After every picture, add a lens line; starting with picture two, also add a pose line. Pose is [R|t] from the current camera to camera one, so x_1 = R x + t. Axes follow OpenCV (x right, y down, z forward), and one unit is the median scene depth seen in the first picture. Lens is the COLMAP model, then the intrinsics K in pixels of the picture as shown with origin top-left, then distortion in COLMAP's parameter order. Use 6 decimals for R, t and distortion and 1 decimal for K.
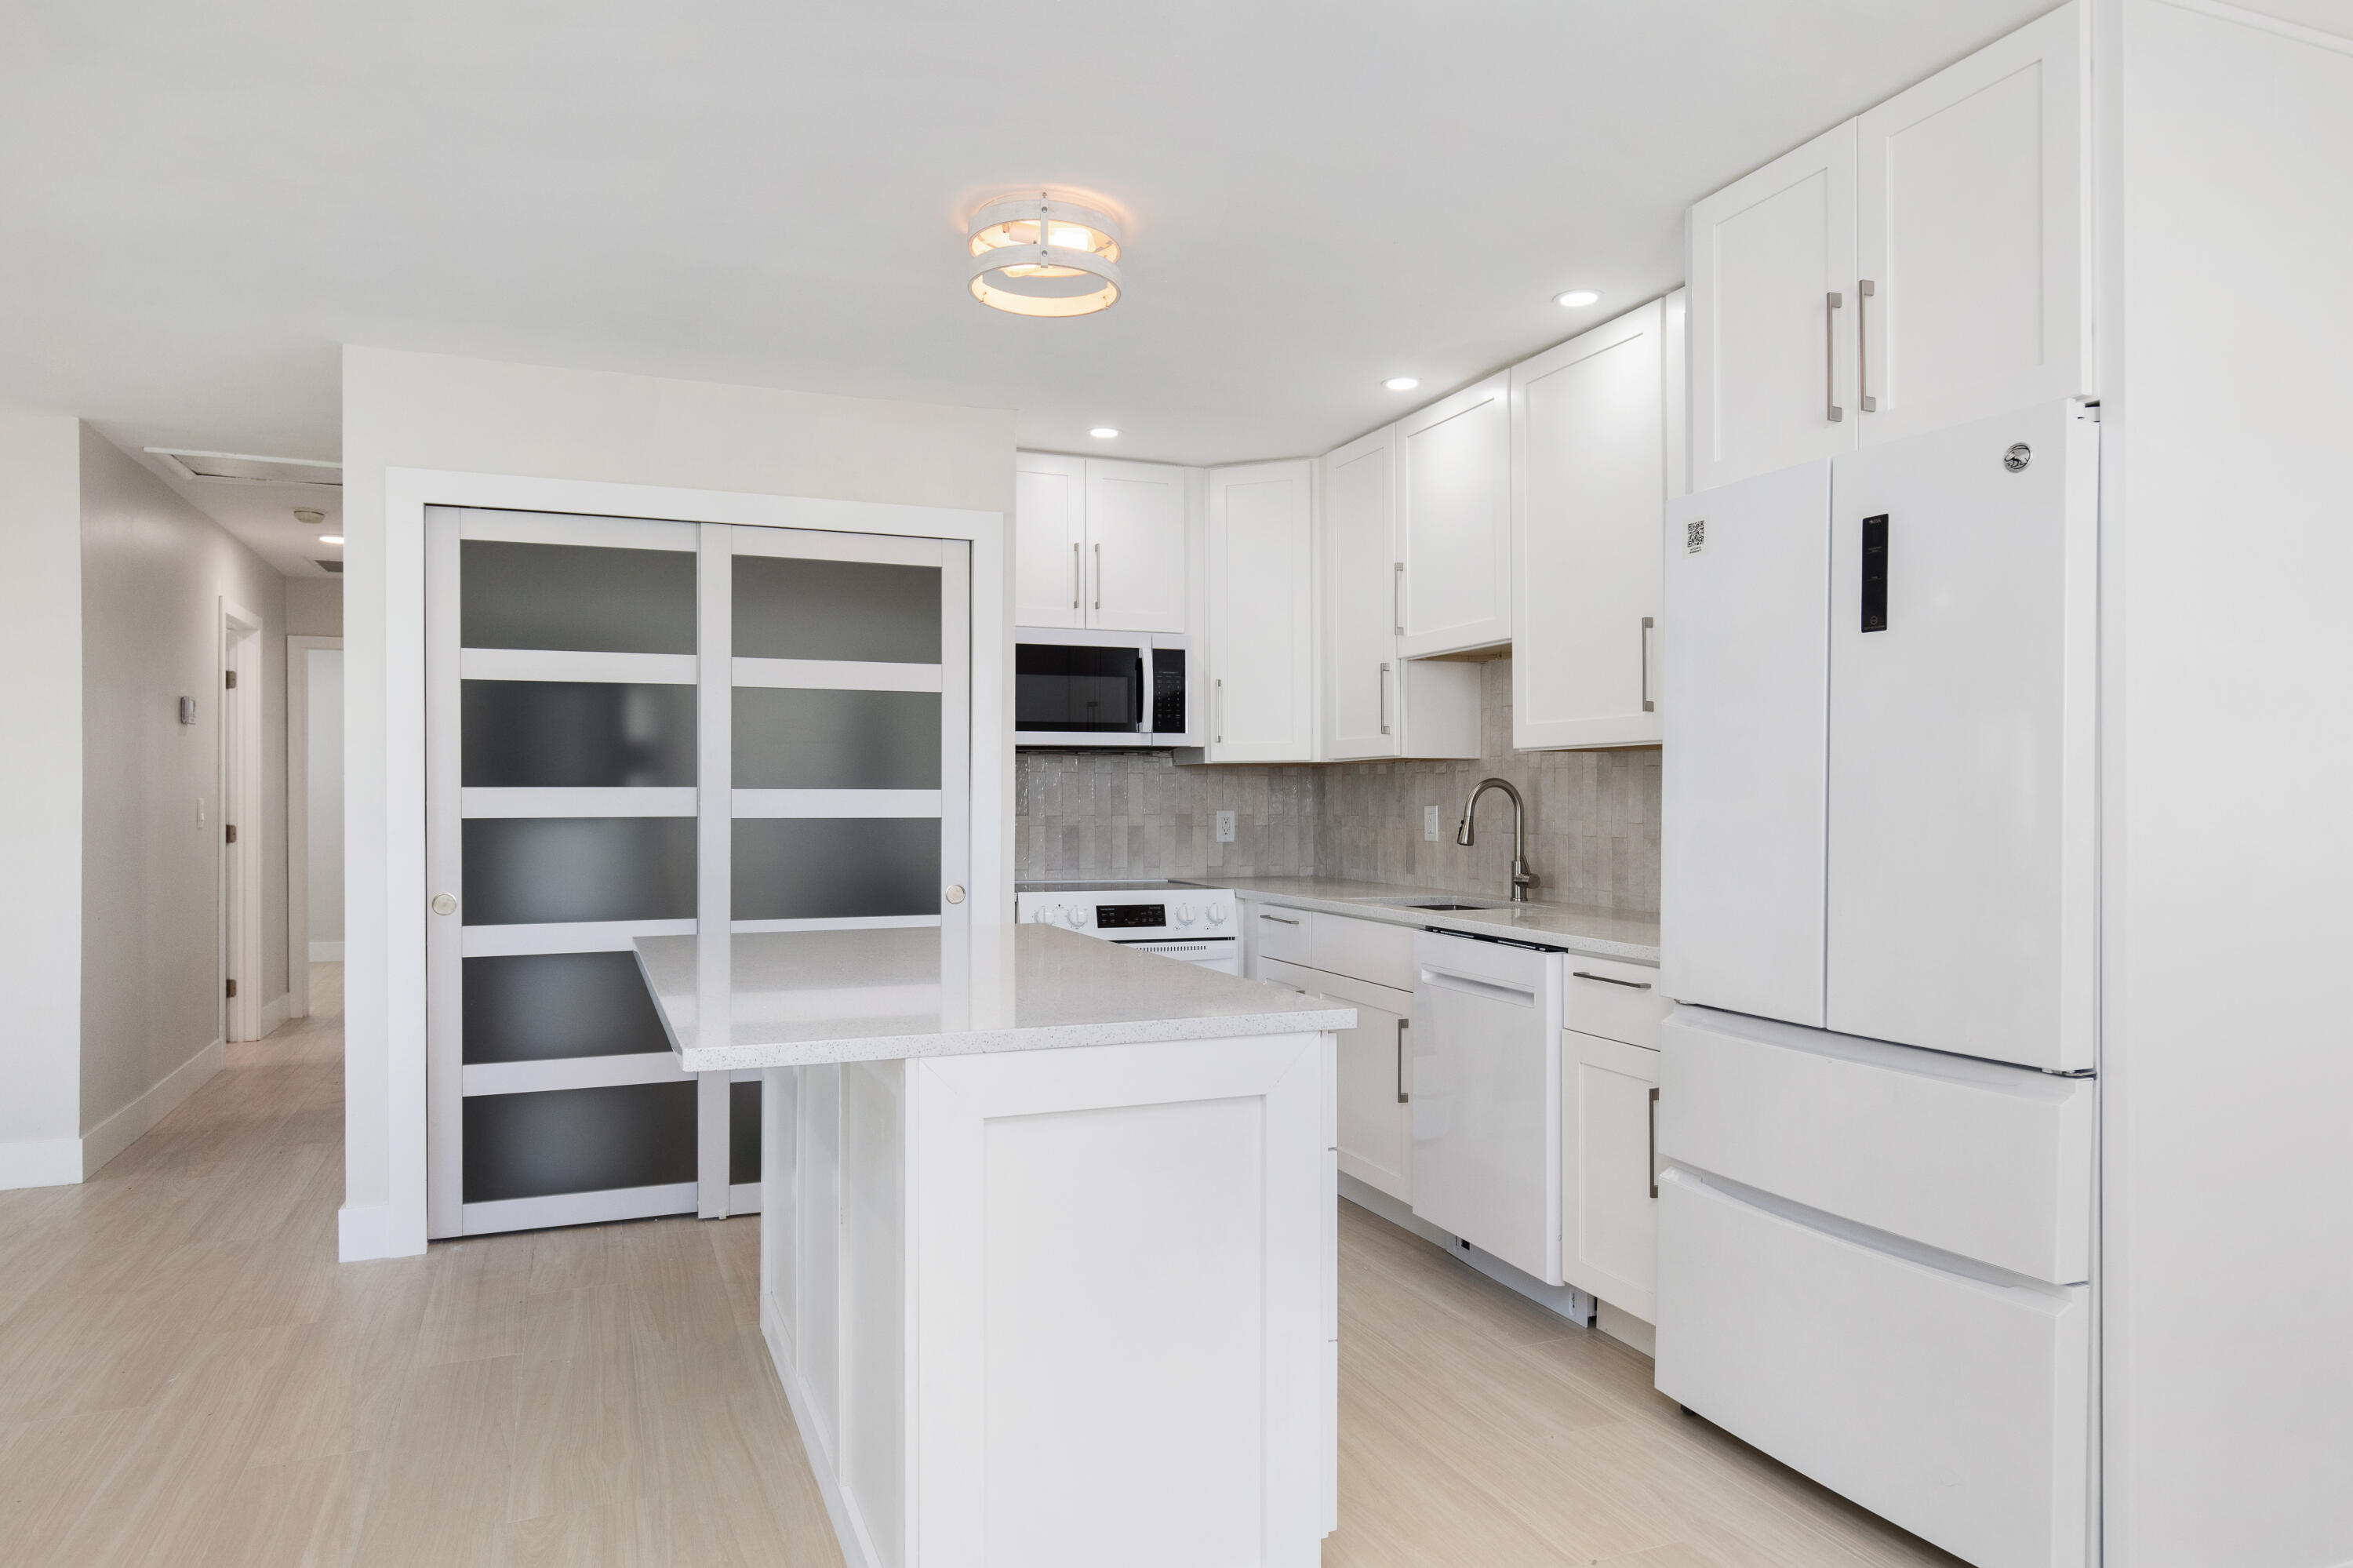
lens RADIAL K [[1469.9, 0, 1176.5], [0, 1469.9, 784.0], [0, 0, 1]] dist [0.003782, -0.000210]
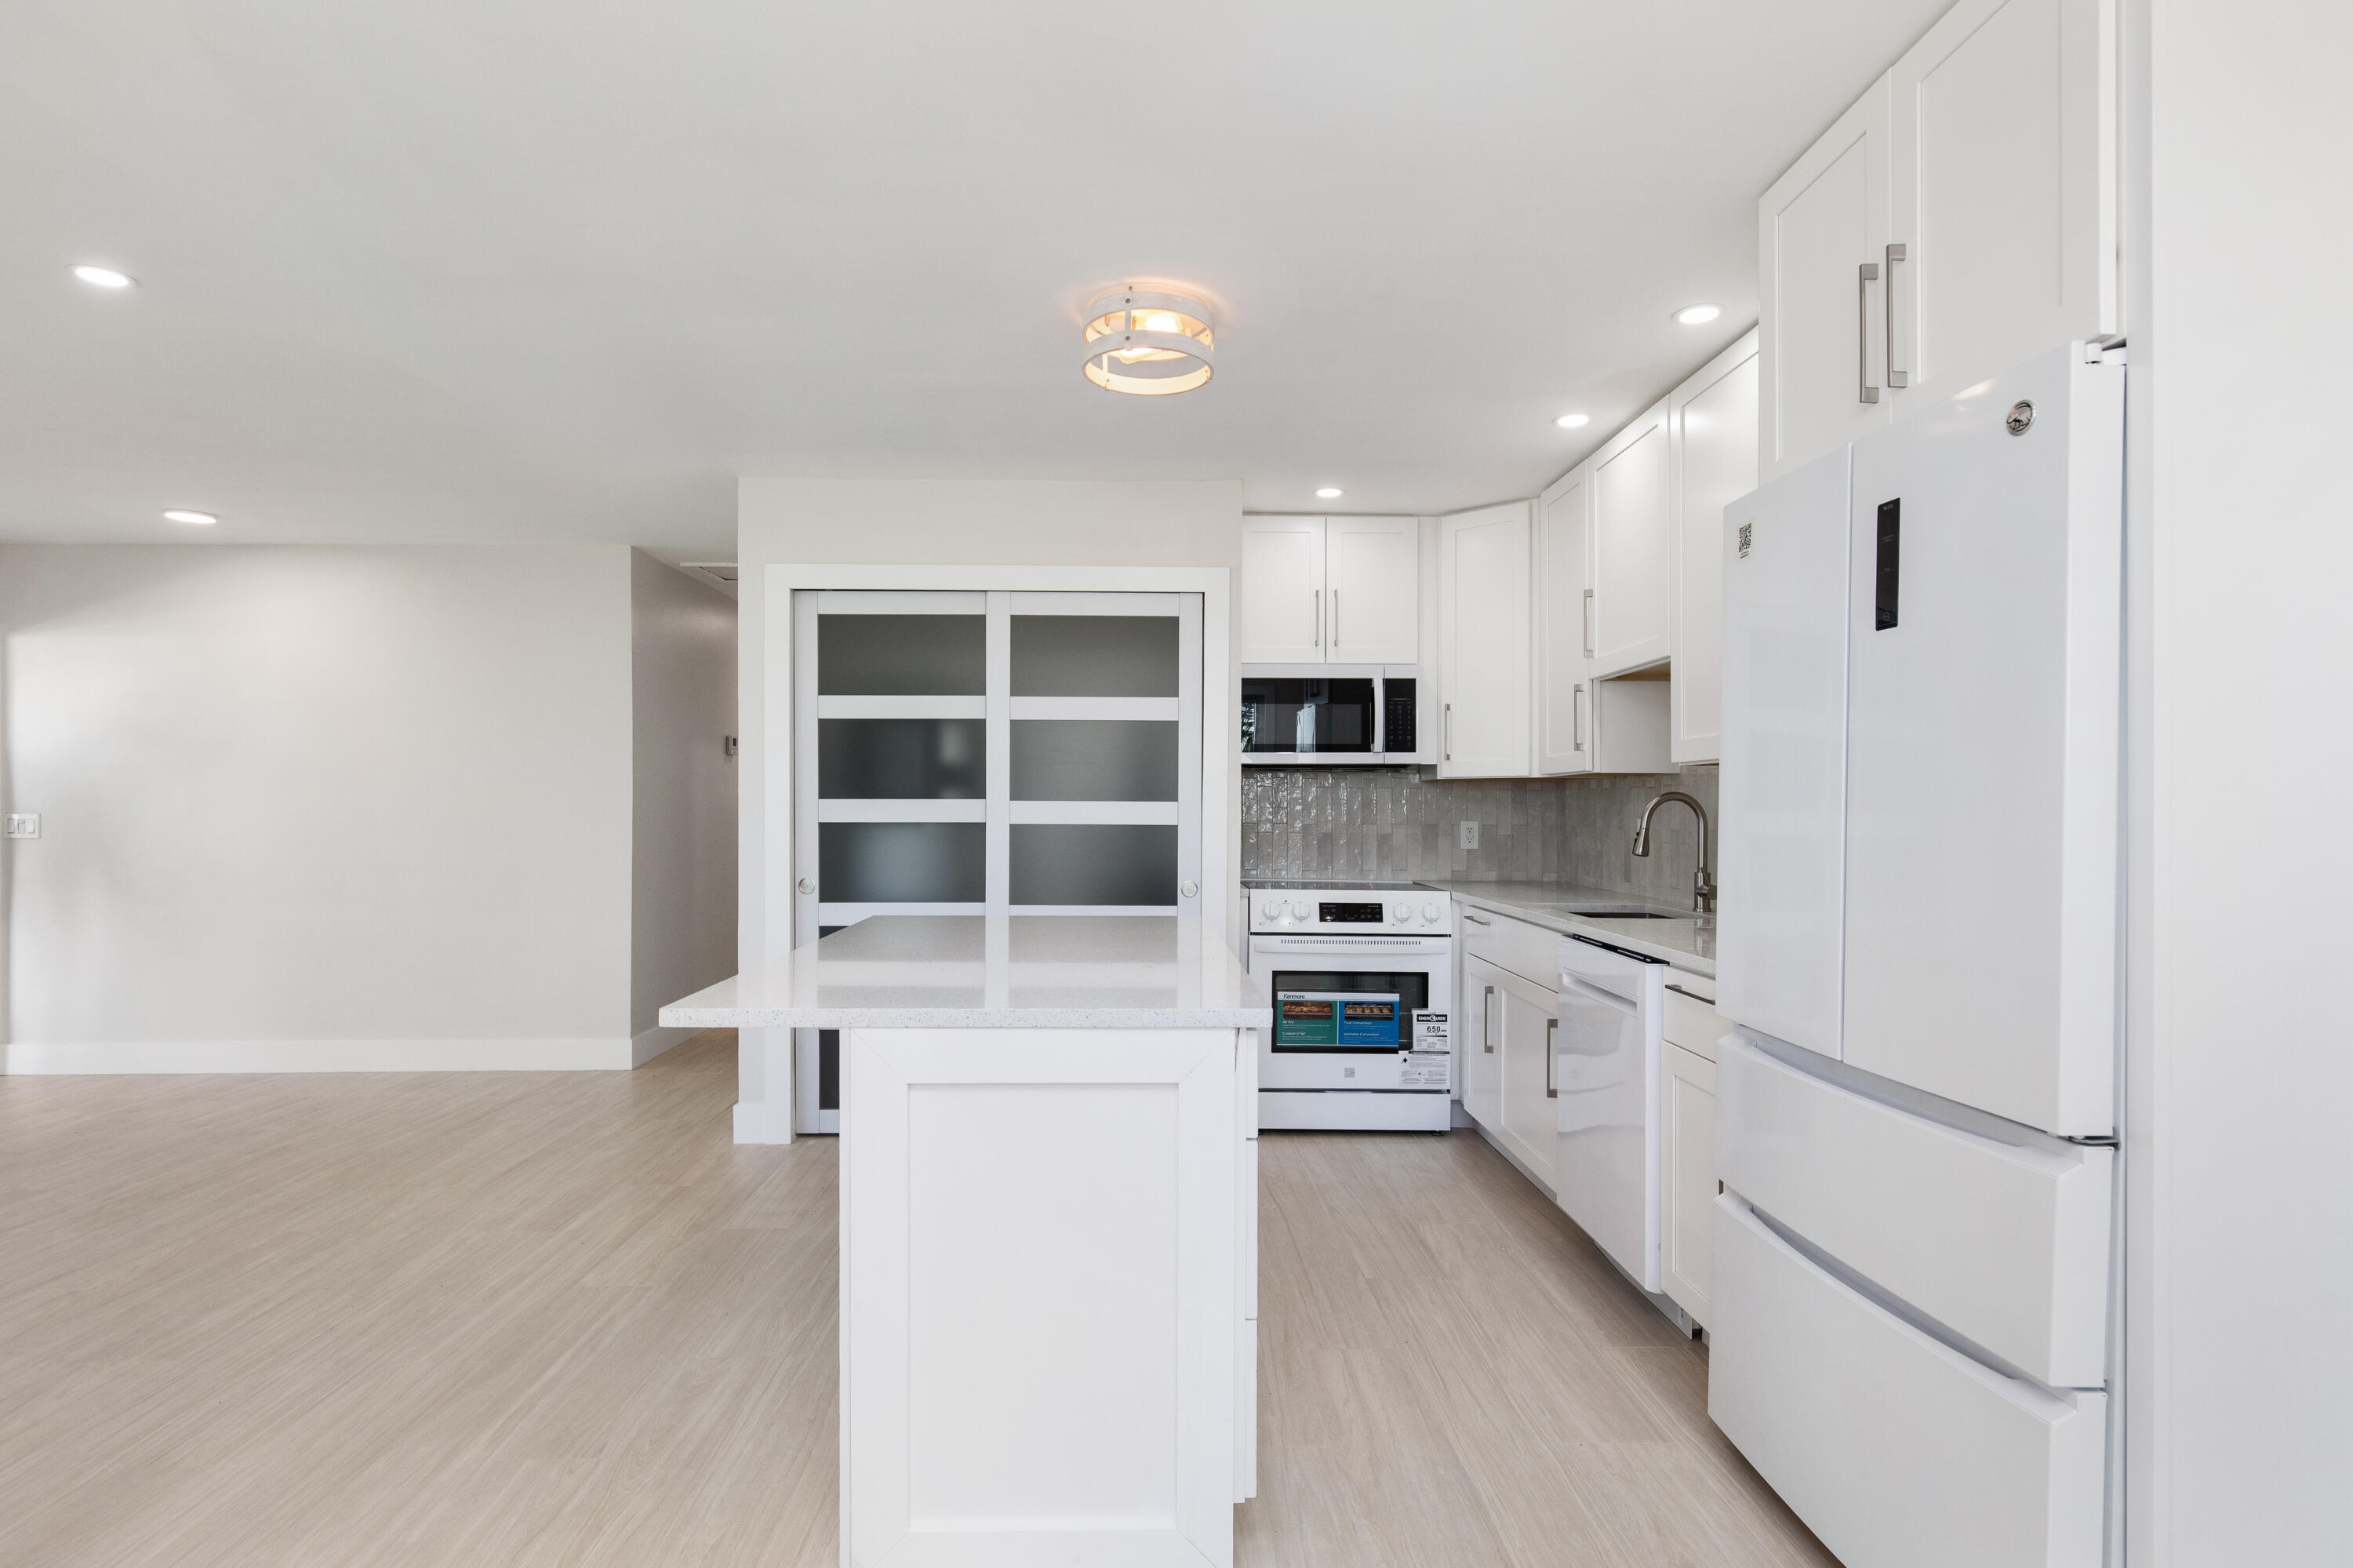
lens RADIAL K [[1193.5, 0, 1167.0], [0, 1193.5, 799.1], [0, 0, 1]] dist [0.000399, -0.000105]
pose [[0.935367, 0.001540, -0.353675, 0.175365], [-0.001169, 0.999999, 0.001264, 0.000455], [0.353676, -0.000769, 0.935368, 0.084883]]
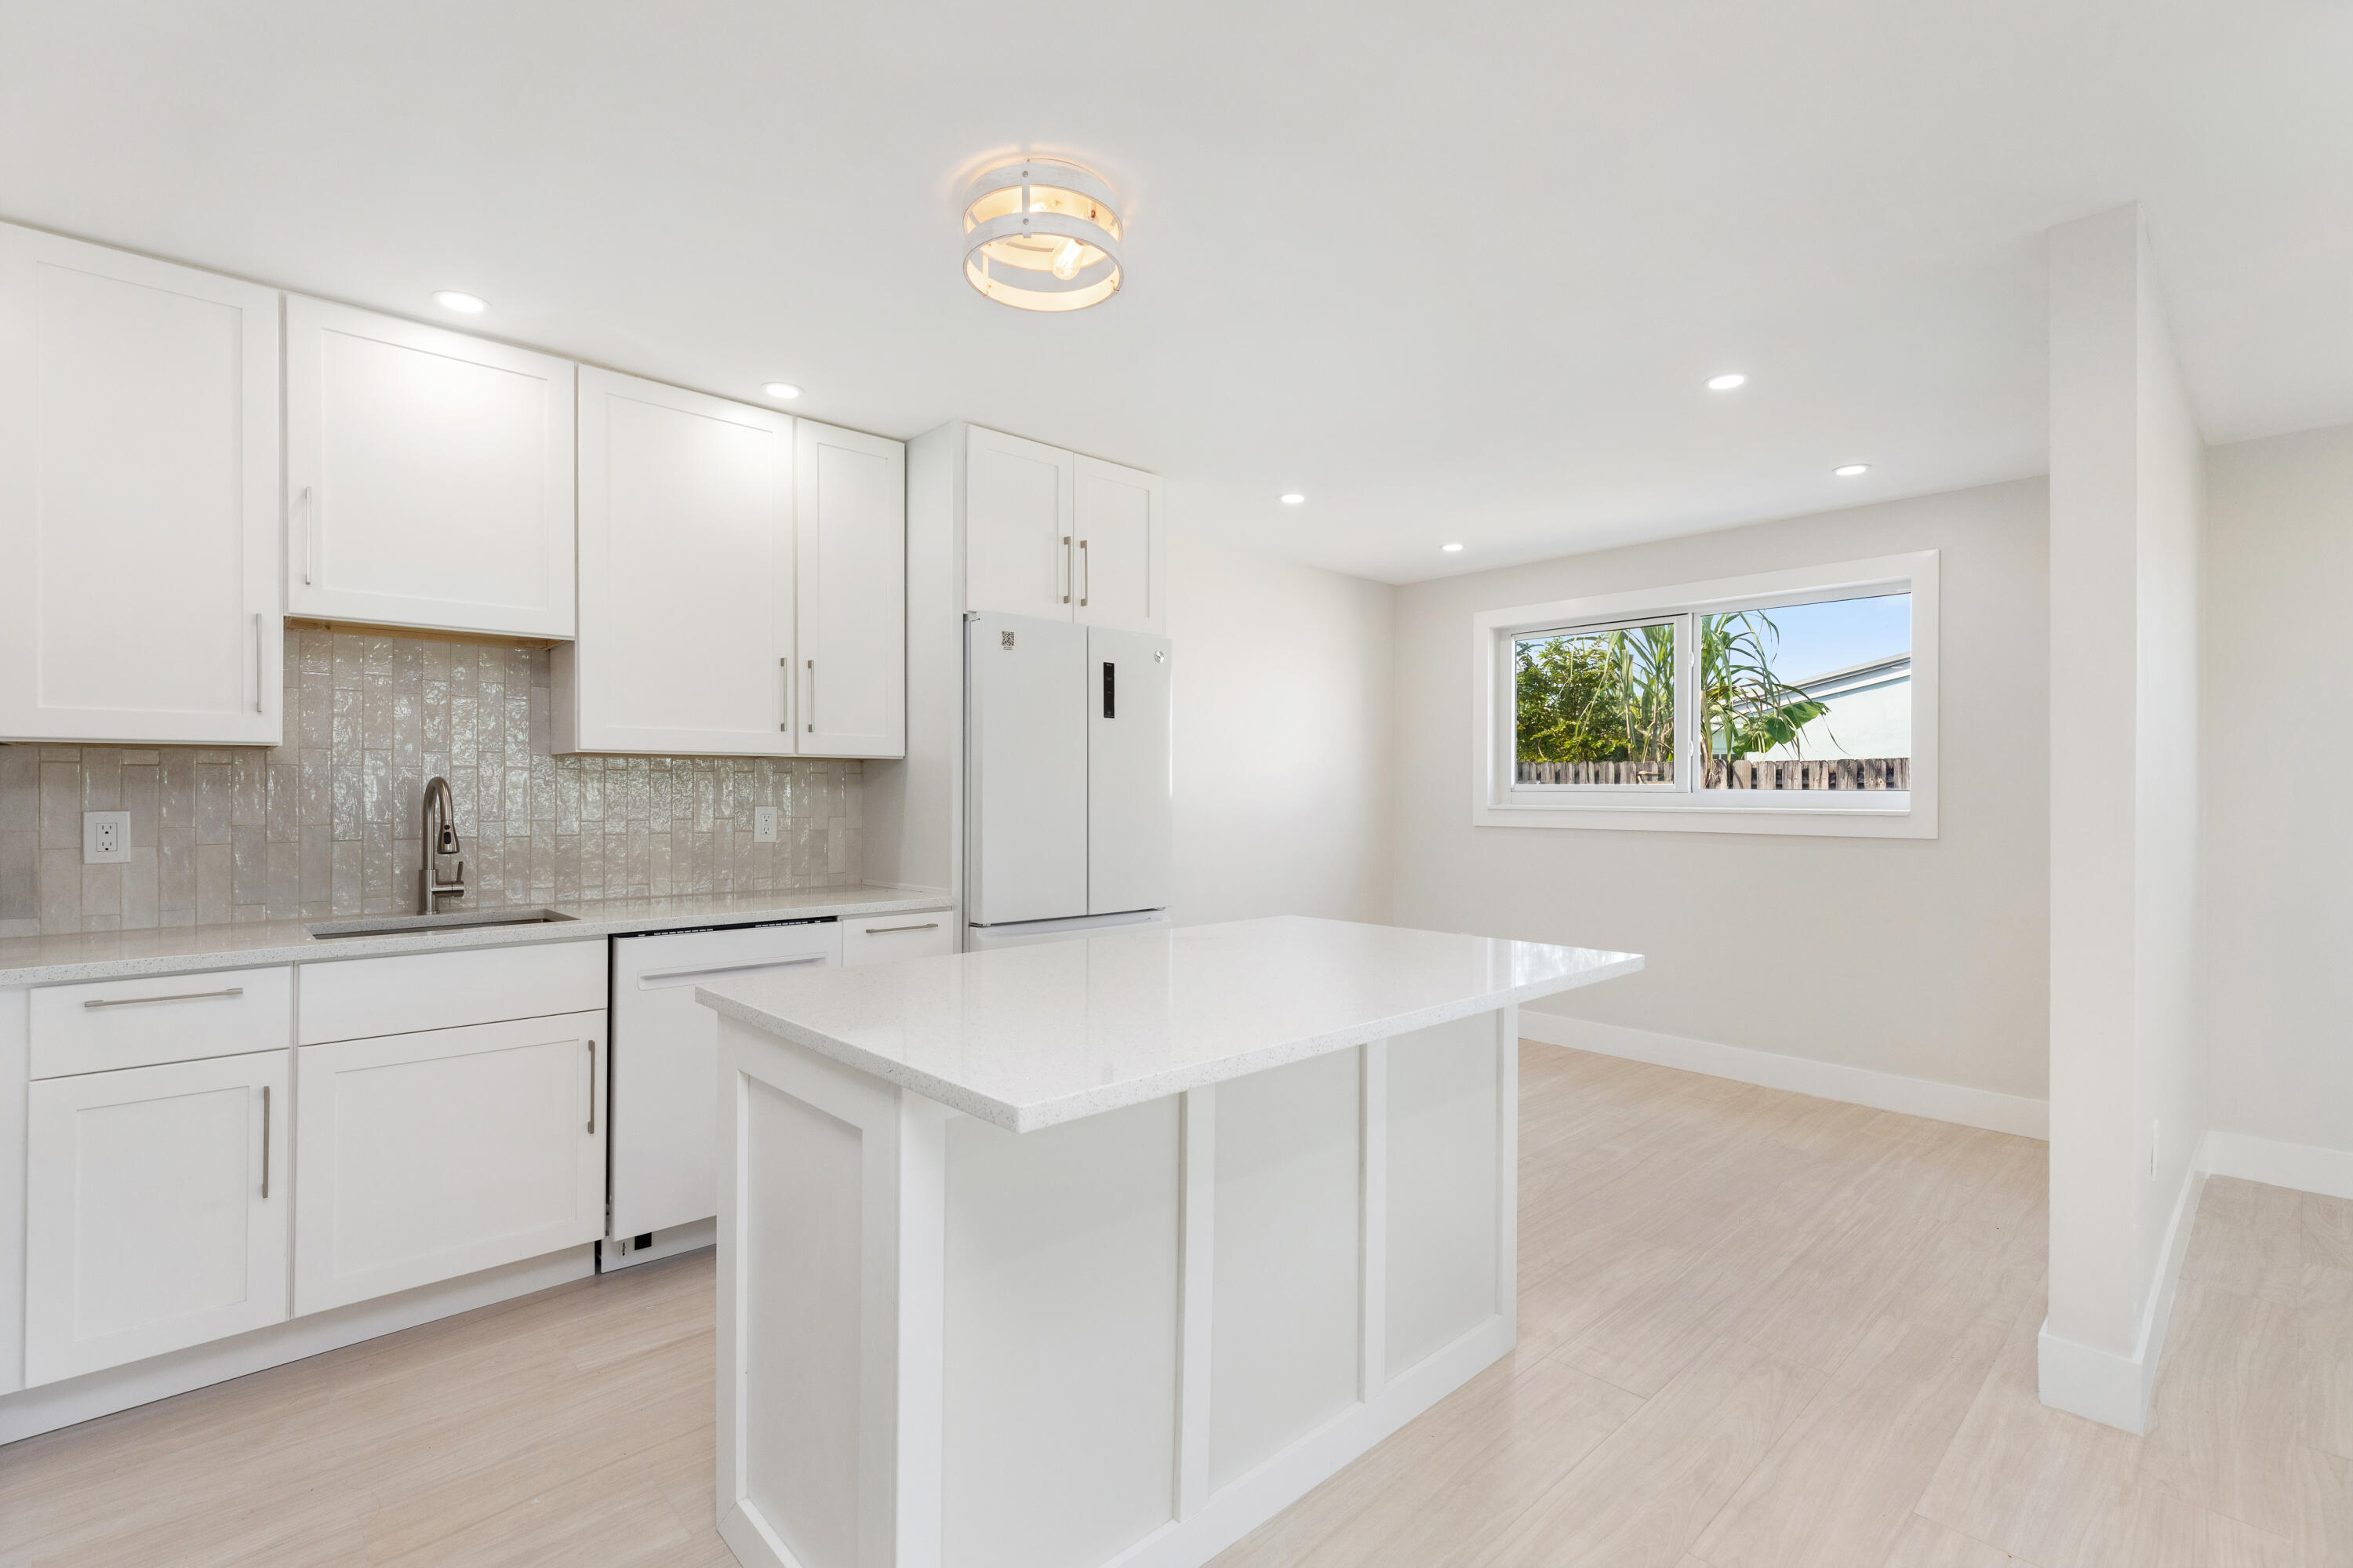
lens RADIAL K [[1055.8, 0, 1176.5], [0, 1055.8, 784.0], [0, 0, 1]] dist [0.003826, -0.000136]
pose [[-0.361374, 0.005496, 0.932405, -0.522155], [-0.010486, 0.999895, -0.009957, 0.001884], [-0.932362, -0.013376, -0.361279, 0.794688]]
